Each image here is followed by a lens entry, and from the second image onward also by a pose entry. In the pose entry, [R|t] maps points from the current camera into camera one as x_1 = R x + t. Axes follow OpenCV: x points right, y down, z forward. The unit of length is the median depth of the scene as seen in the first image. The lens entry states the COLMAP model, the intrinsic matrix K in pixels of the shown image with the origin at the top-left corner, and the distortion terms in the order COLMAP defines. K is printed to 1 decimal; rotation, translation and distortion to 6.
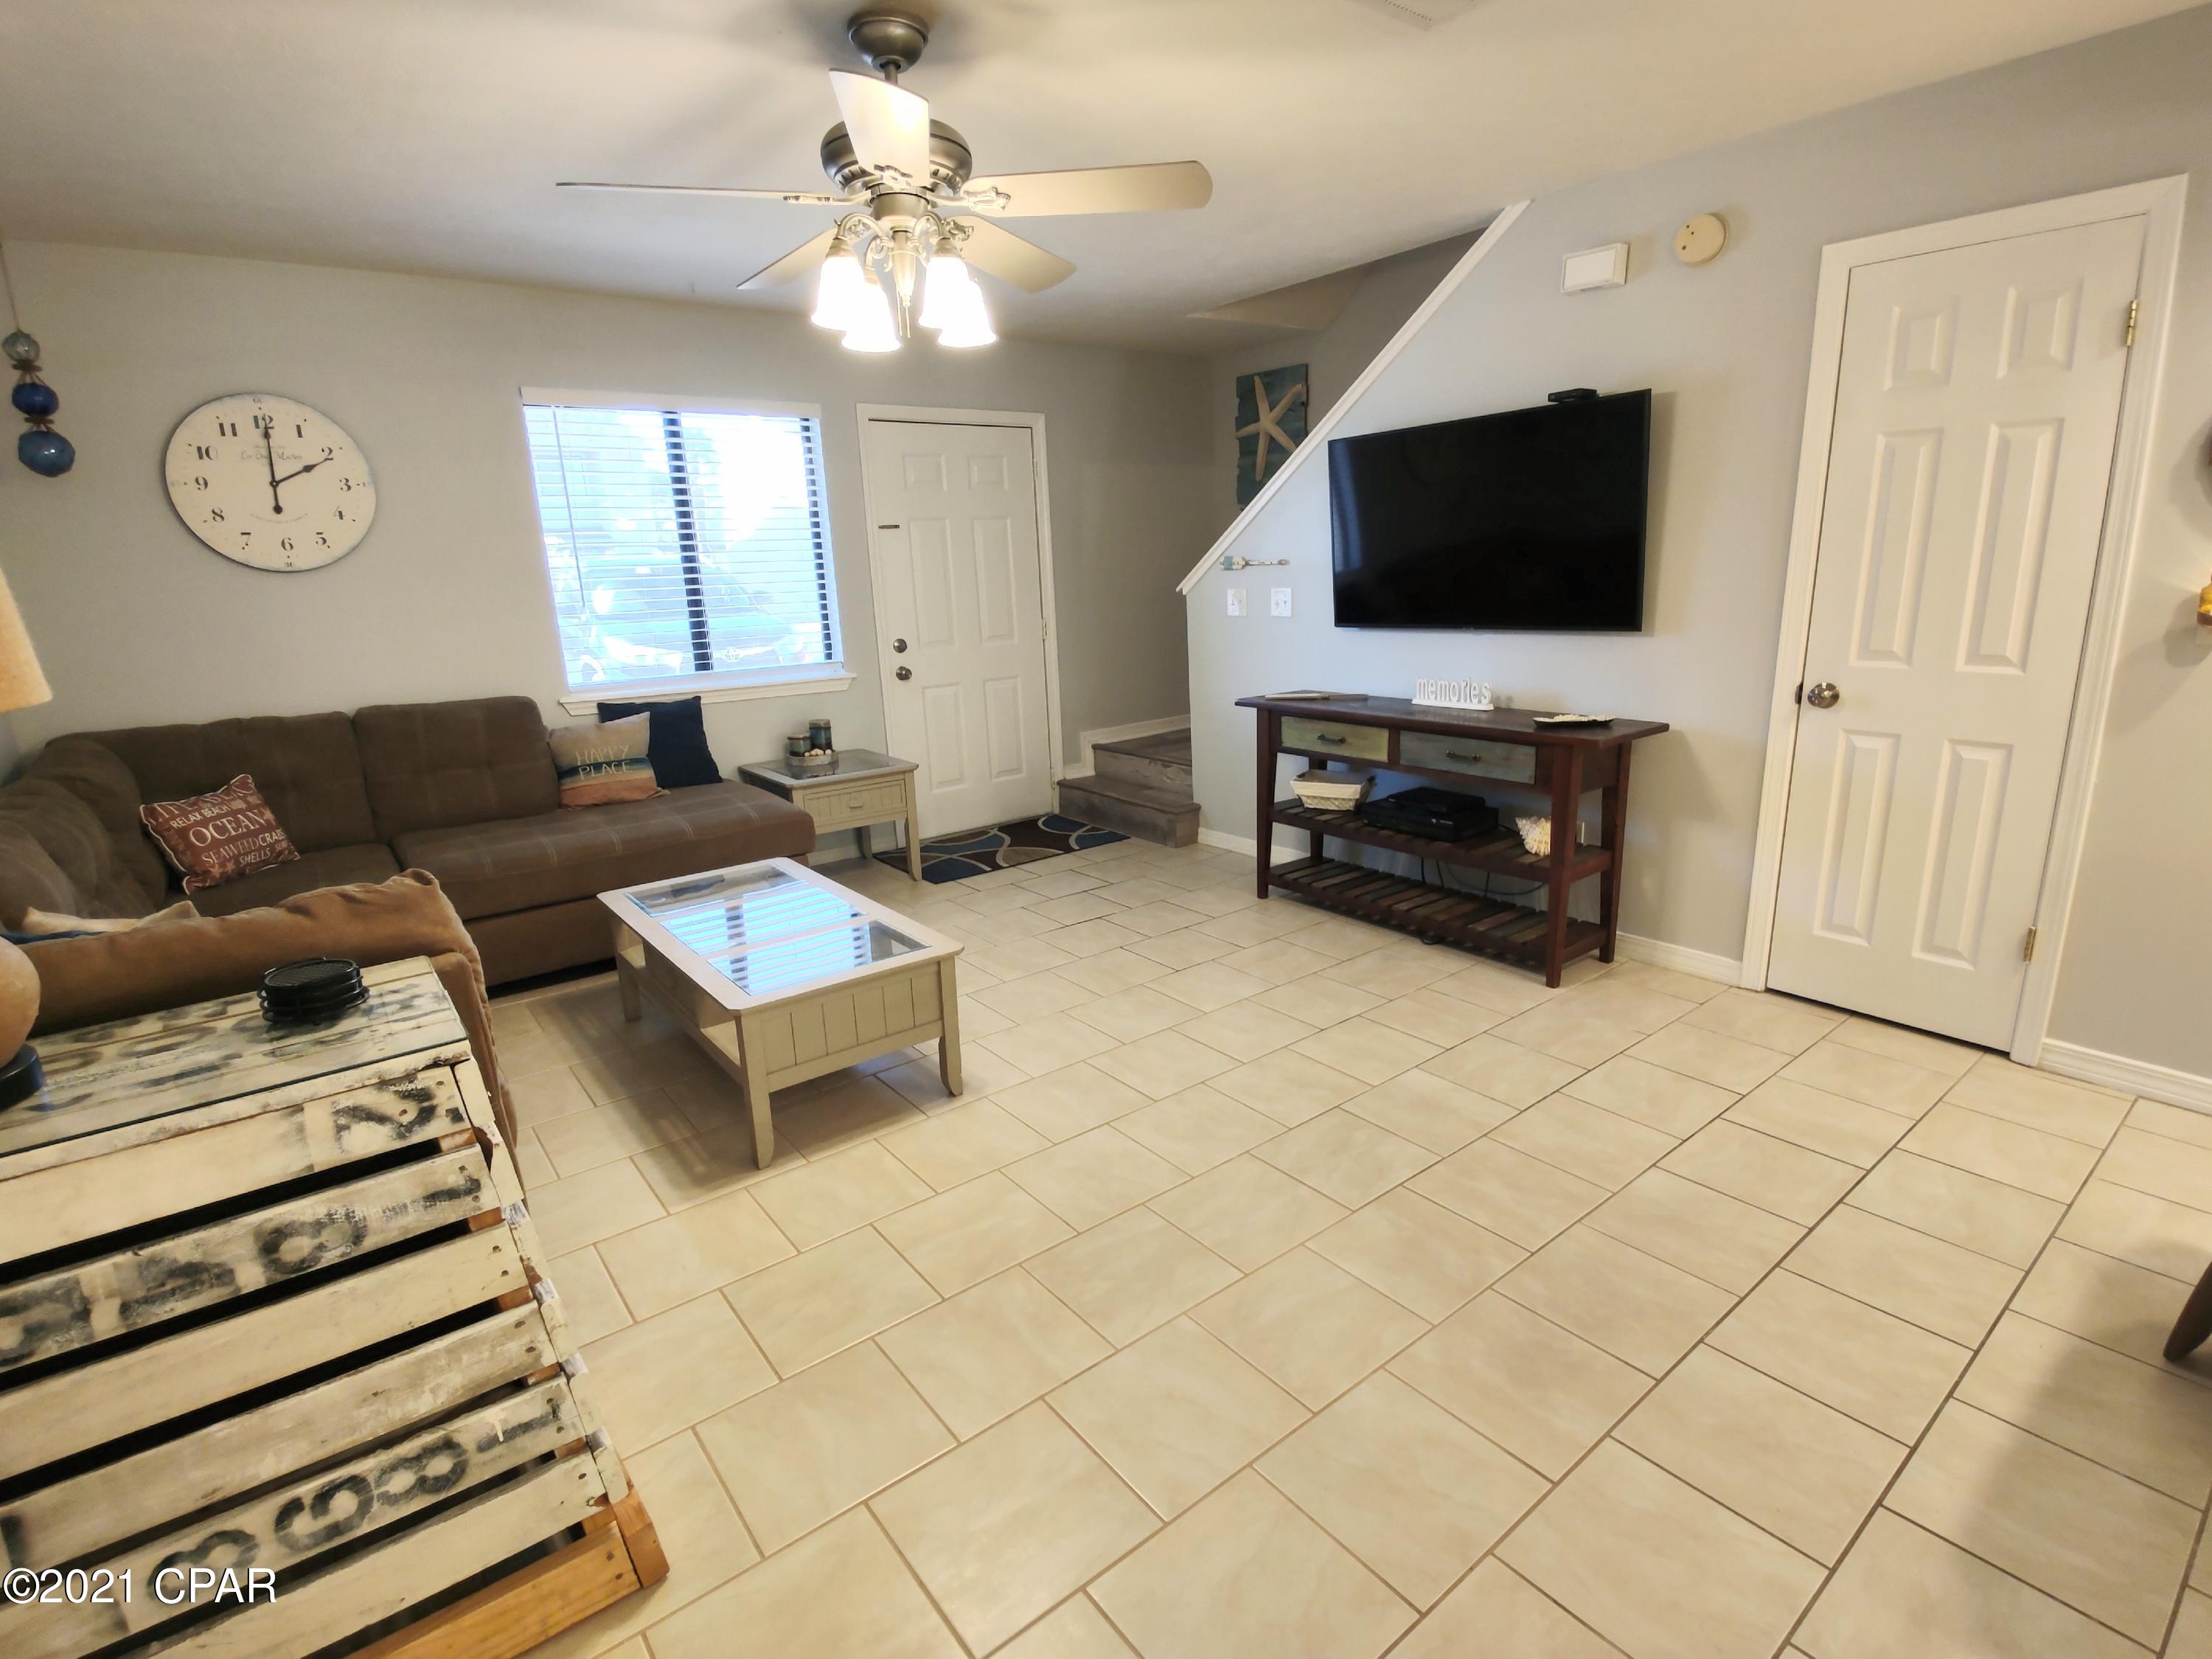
lens RADIAL K [[1084.8, 0, 1110.6], [0, 1084.8, 824.8], [0, 0, 1]] dist [-0.008662, -0.009516]
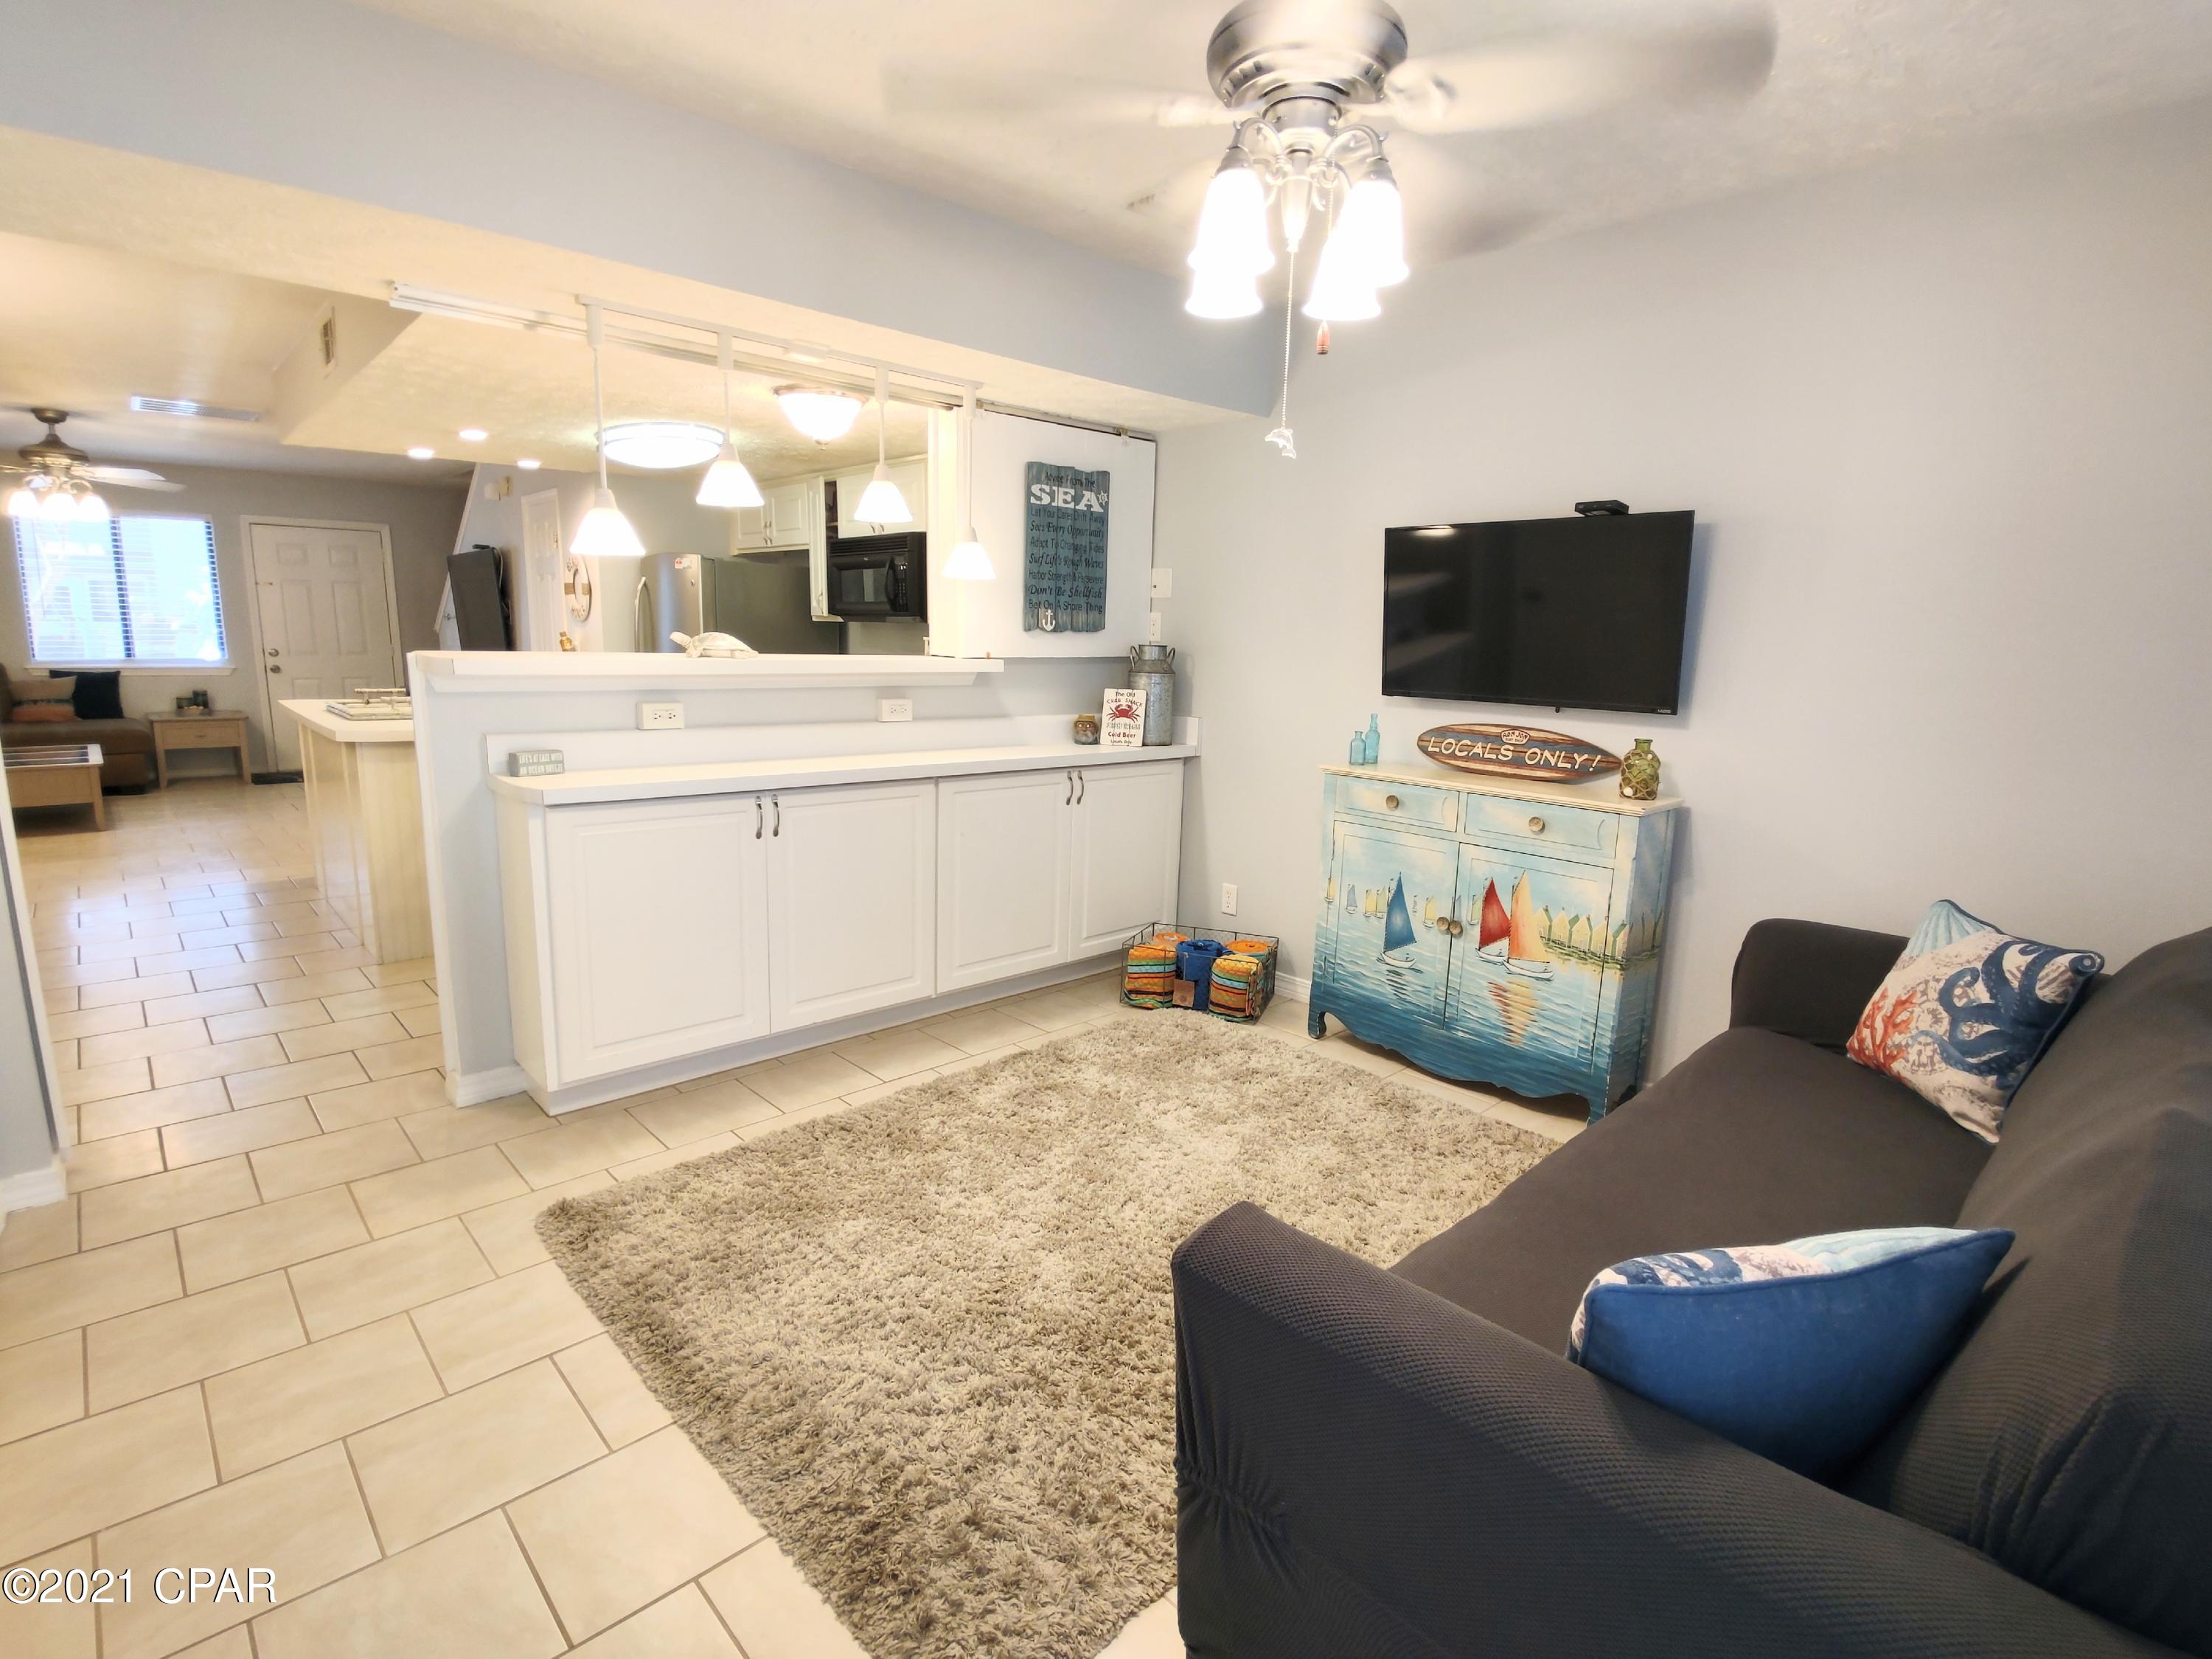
lens RADIAL K [[1084.8, 0, 1117.6], [0, 1084.8, 840.6], [0, 0, 1]] dist [-0.008662, -0.009516]
pose [[0.993766, 0.048533, 0.100367, 1.433969], [-0.043949, 0.997909, -0.047392, 0.225485], [-0.102457, 0.042686, 0.993821, -1.197717]]
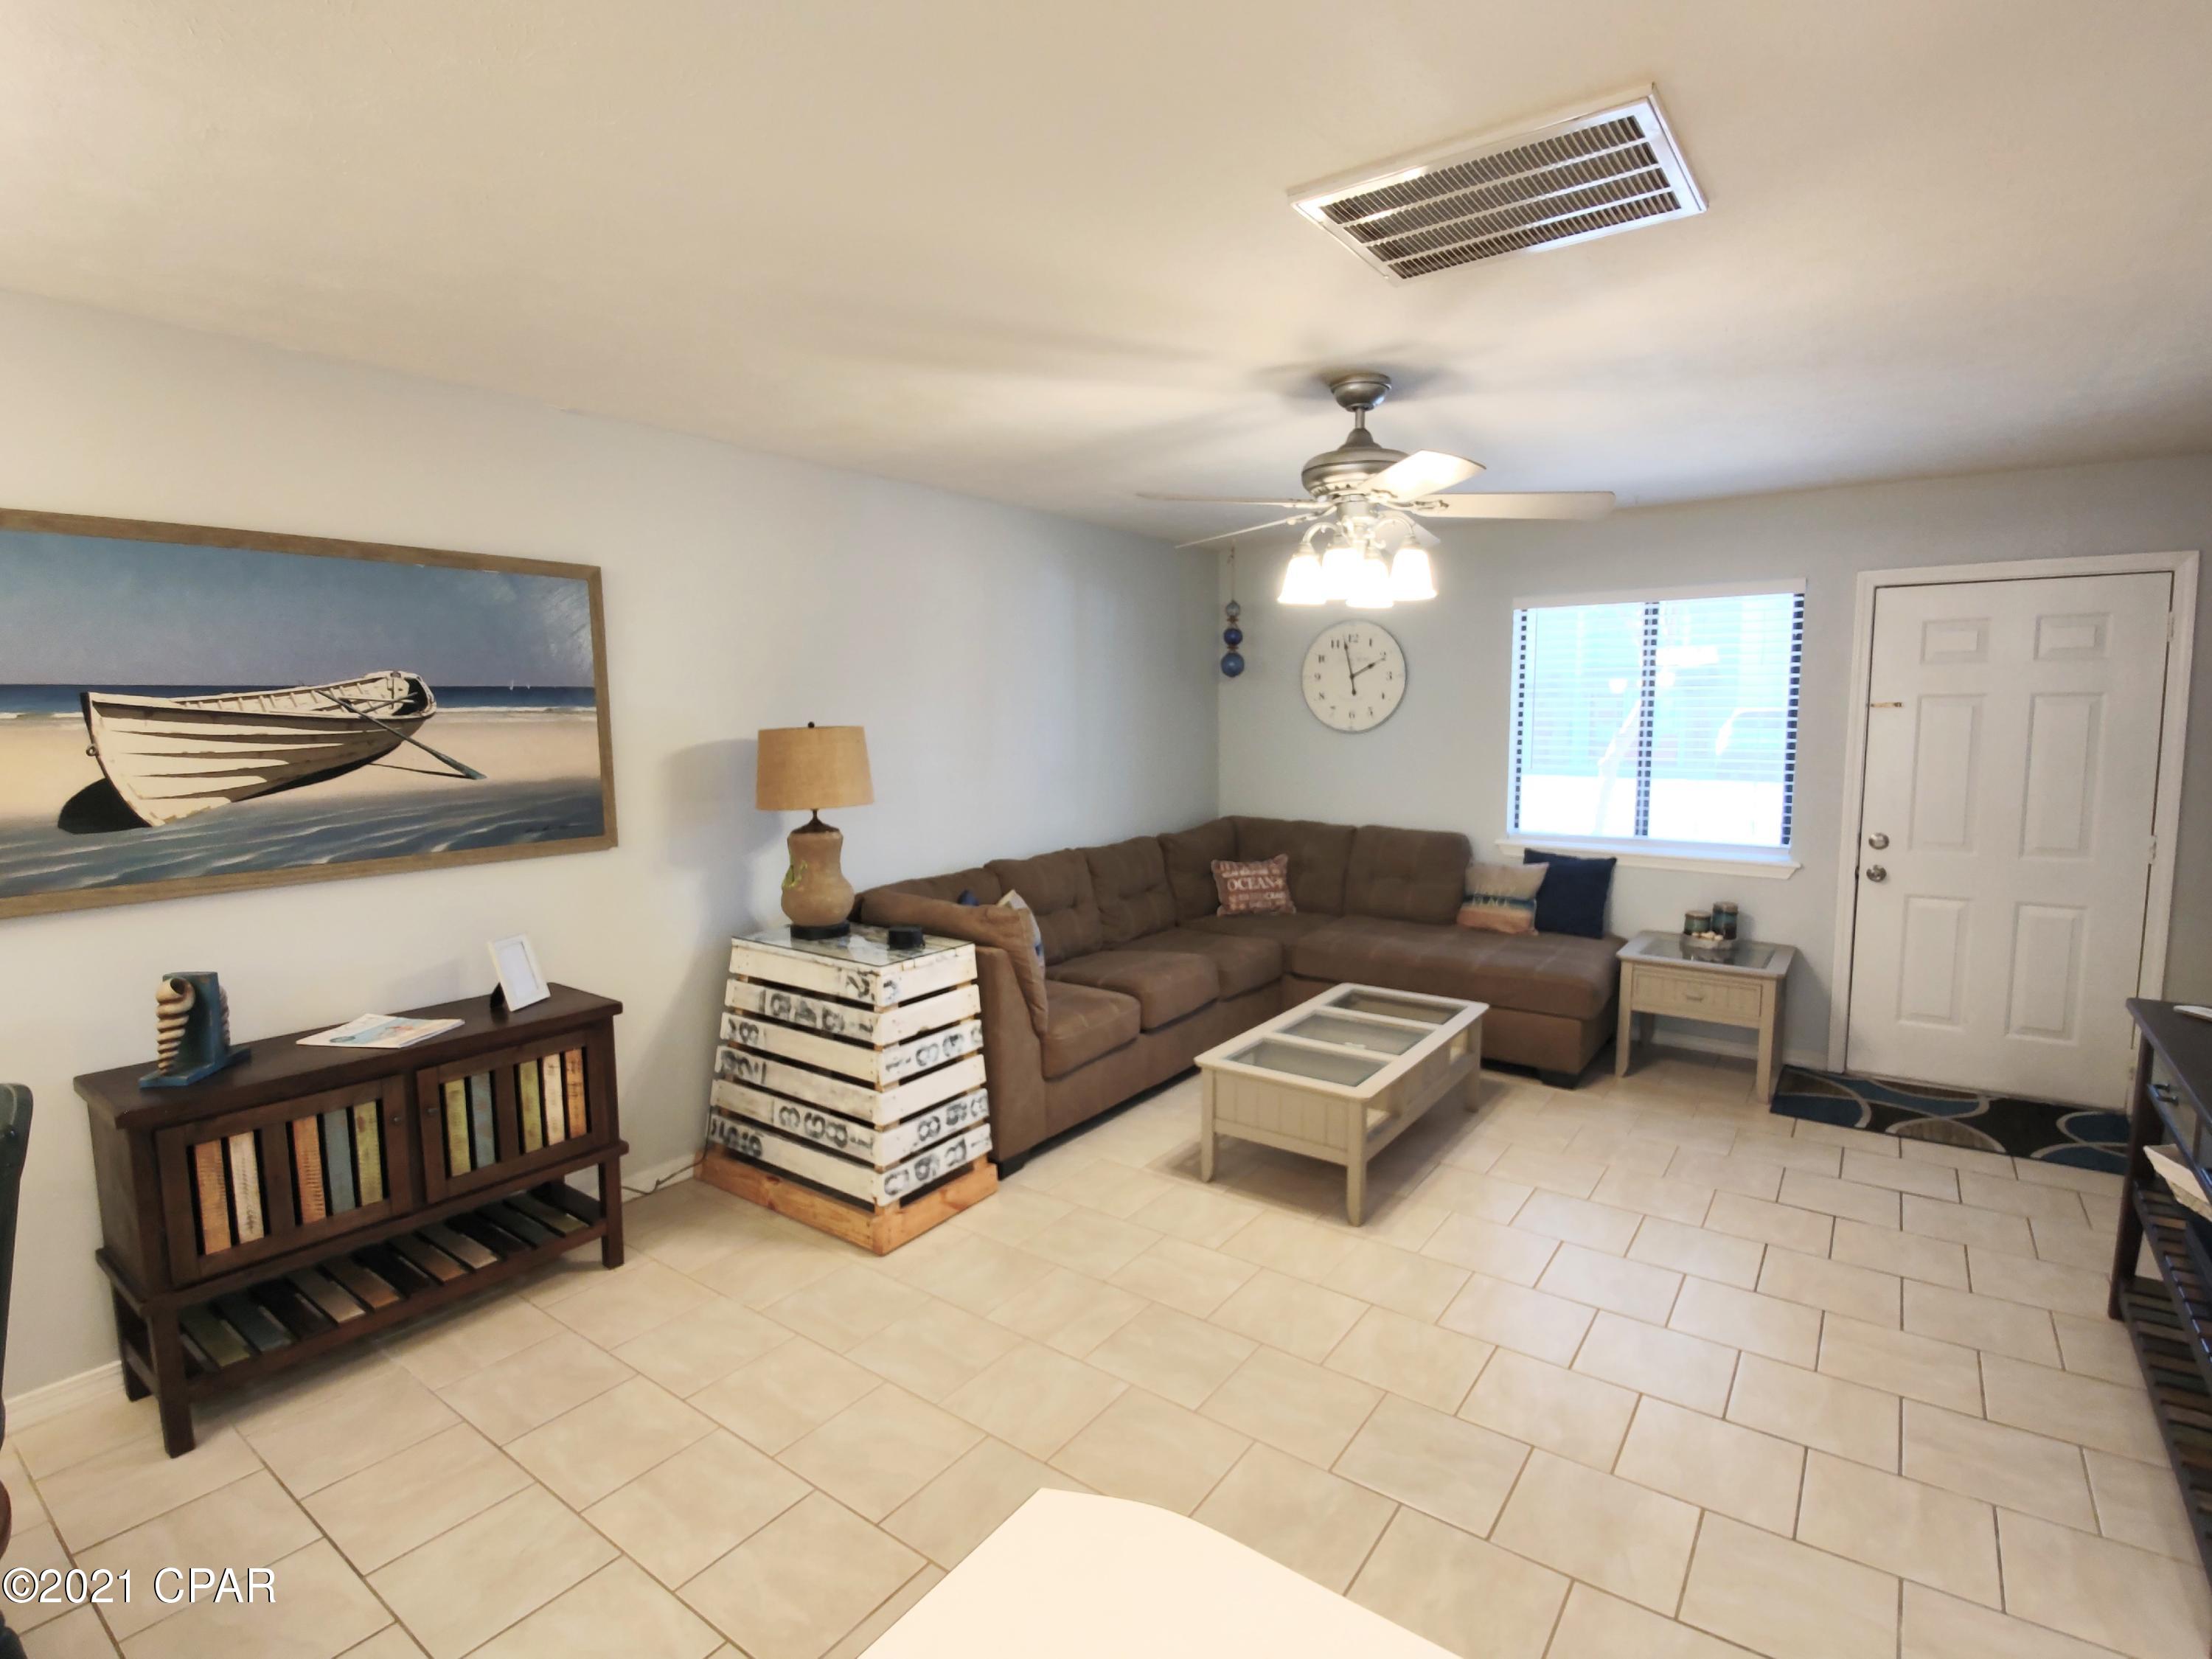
lens RADIAL K [[1084.8, 0, 1105.1], [0, 1084.8, 813.0], [0, 0, 1]] dist [-0.008662, -0.009516]
pose [[0.259424, 0.124175, -0.957747, 0.665429], [-0.229323, 0.971257, 0.063810, -0.148653], [0.938142, 0.203079, 0.280443, 0.276367]]
